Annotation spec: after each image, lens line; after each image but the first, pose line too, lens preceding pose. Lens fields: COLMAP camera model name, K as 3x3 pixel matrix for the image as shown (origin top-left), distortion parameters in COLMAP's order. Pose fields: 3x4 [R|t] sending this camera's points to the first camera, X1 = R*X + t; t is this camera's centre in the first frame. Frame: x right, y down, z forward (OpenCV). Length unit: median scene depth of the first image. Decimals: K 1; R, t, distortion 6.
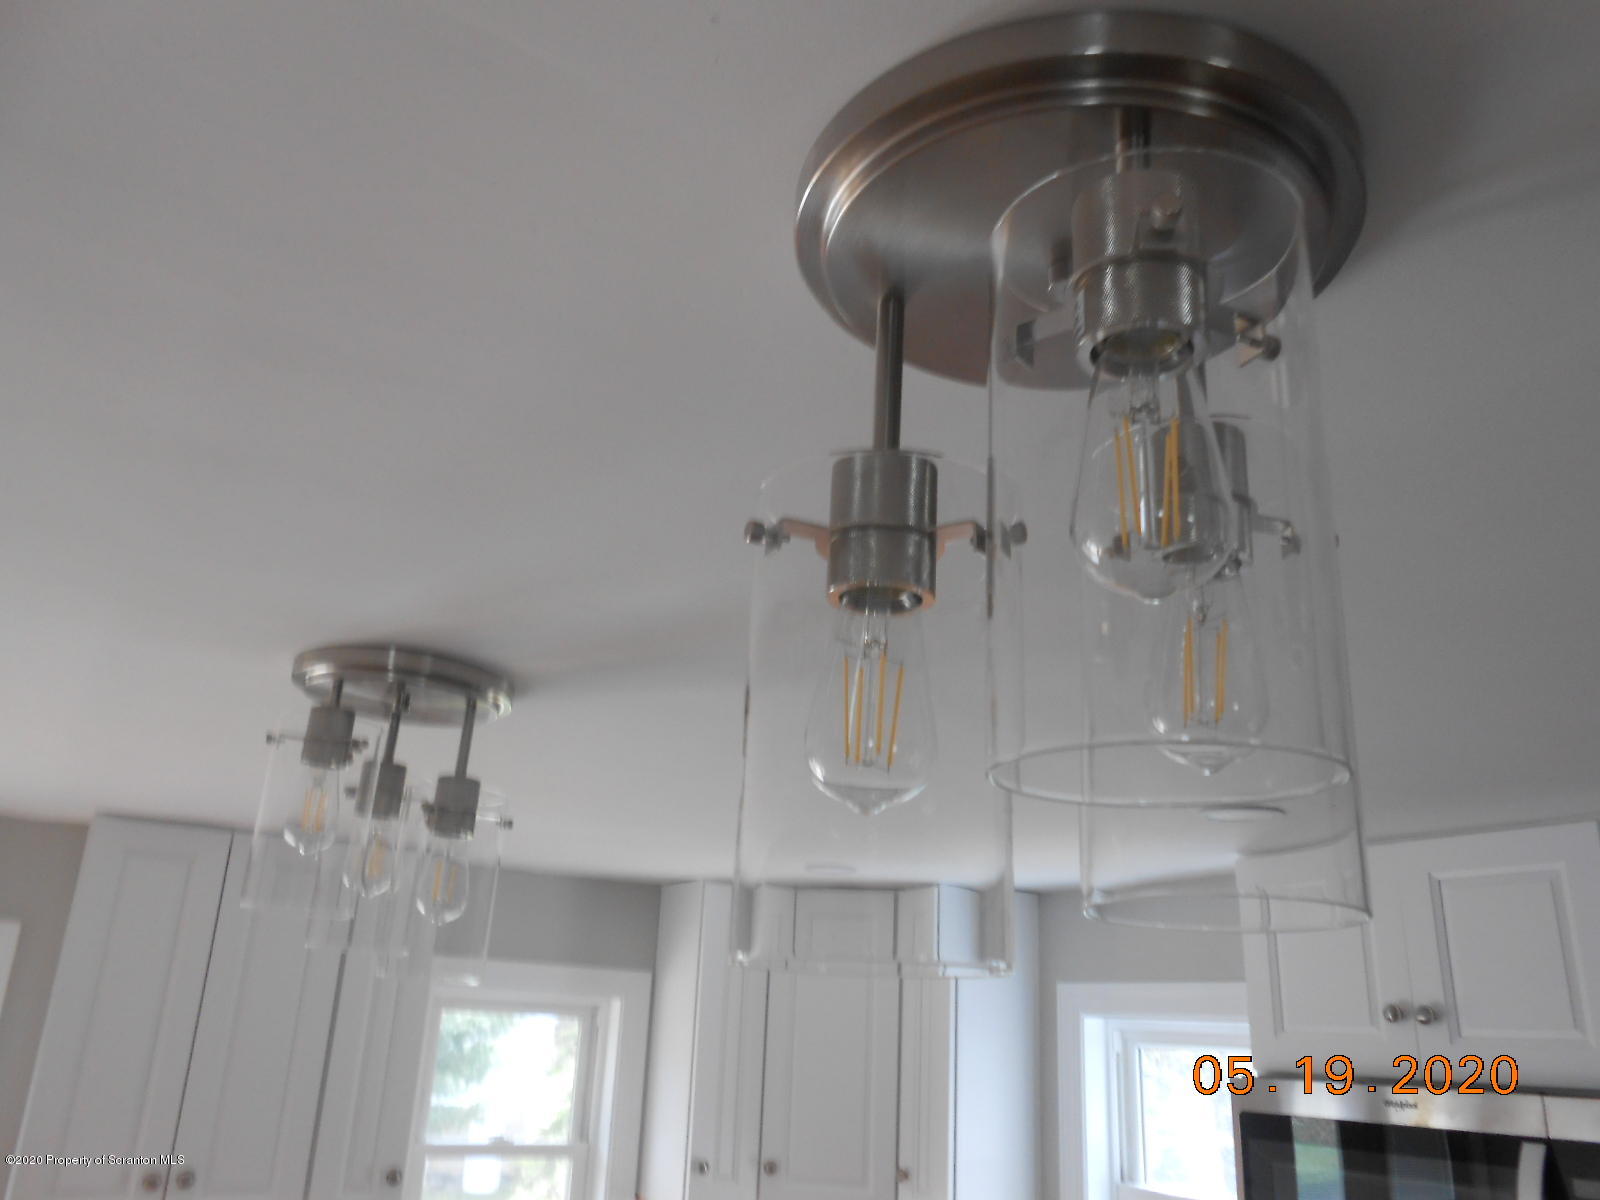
lens RADIAL K [[1254.0, 0, 801.9], [0, 1254.0, 569.7], [0, 0, 1]] dist [0.002396, 0.002664]
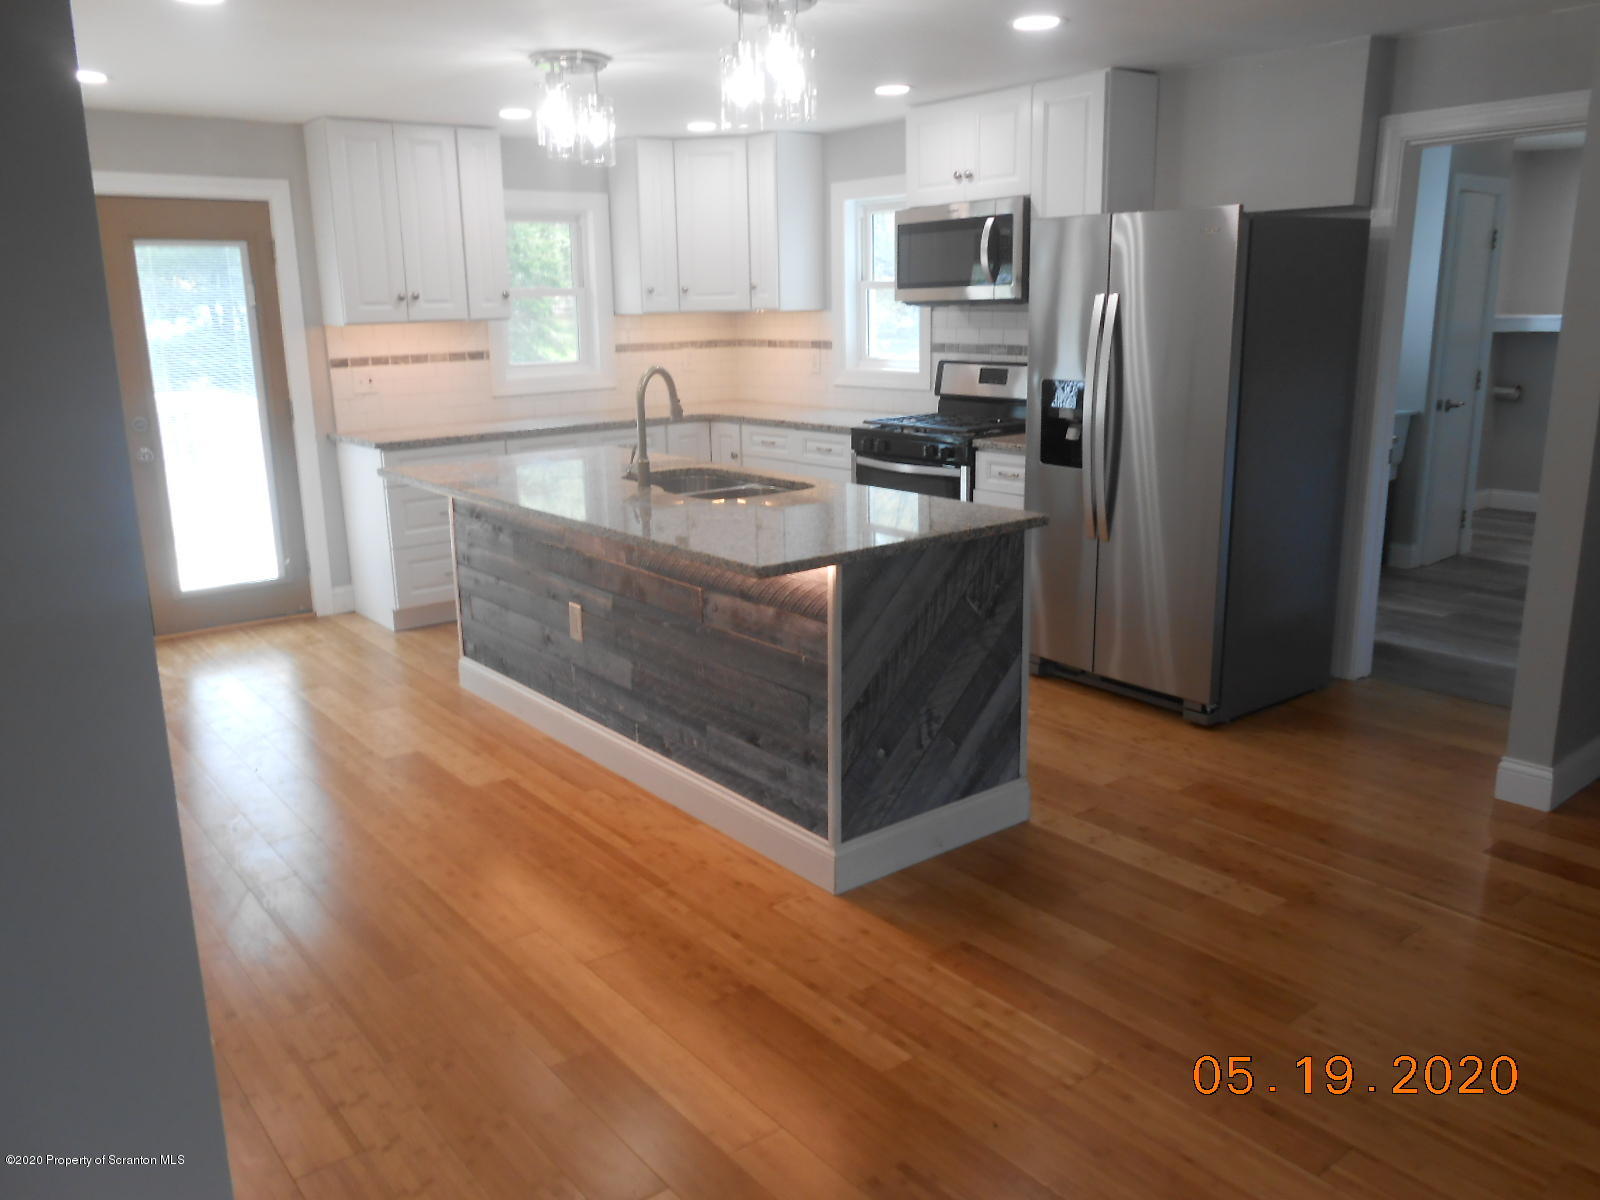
lens RADIAL K [[1254.0, 0, 801.9], [0, 1254.0, 569.7], [0, 0, 1]] dist [0.002396, 0.002664]
pose [[0.987091, -0.093287, 0.130188, -0.159916], [0.007668, 0.839453, 0.543378, -0.240297], [-0.159976, -0.535365, 0.829332, -0.987190]]
